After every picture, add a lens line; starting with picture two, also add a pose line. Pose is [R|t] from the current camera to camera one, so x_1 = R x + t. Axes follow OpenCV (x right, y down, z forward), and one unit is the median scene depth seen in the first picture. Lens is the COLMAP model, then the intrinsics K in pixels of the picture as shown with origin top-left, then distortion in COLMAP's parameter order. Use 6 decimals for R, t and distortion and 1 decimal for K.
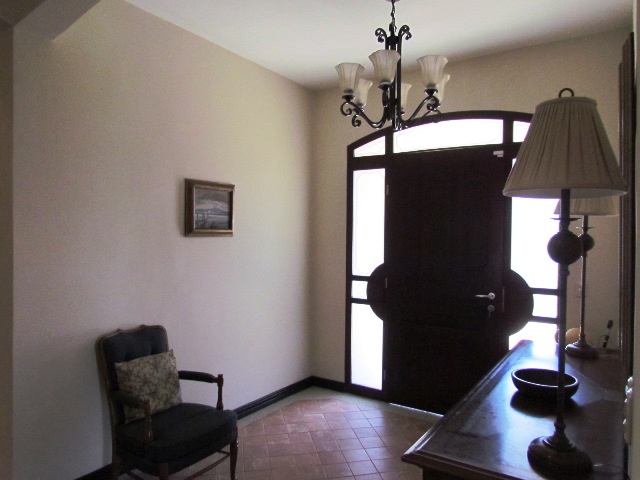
lens RADIAL K [[458.4, 0, 322.5], [0, 458.4, 240.4], [0, 0, 1]] dist [-0.033842, 0.005374]
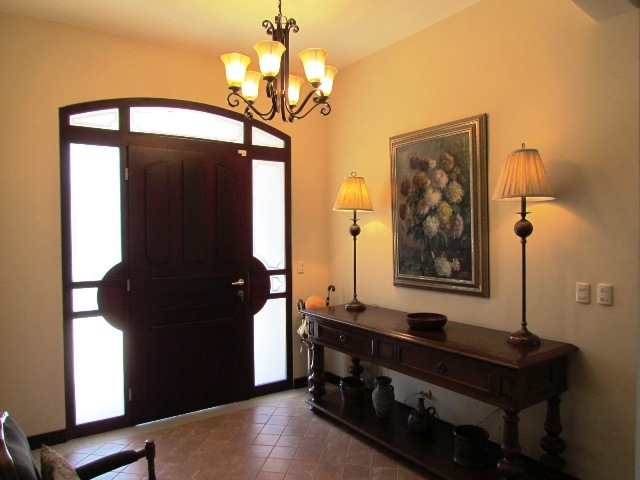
lens RADIAL K [[458.4, 0, 321.8], [0, 458.4, 237.3], [0, 0, 1]] dist [-0.033842, 0.005374]
pose [[0.357863, -0.027388, 0.933372, -0.519102], [0.025235, 0.999488, 0.019652, -0.002059], [-0.933433, 0.016521, 0.358371, 0.376448]]
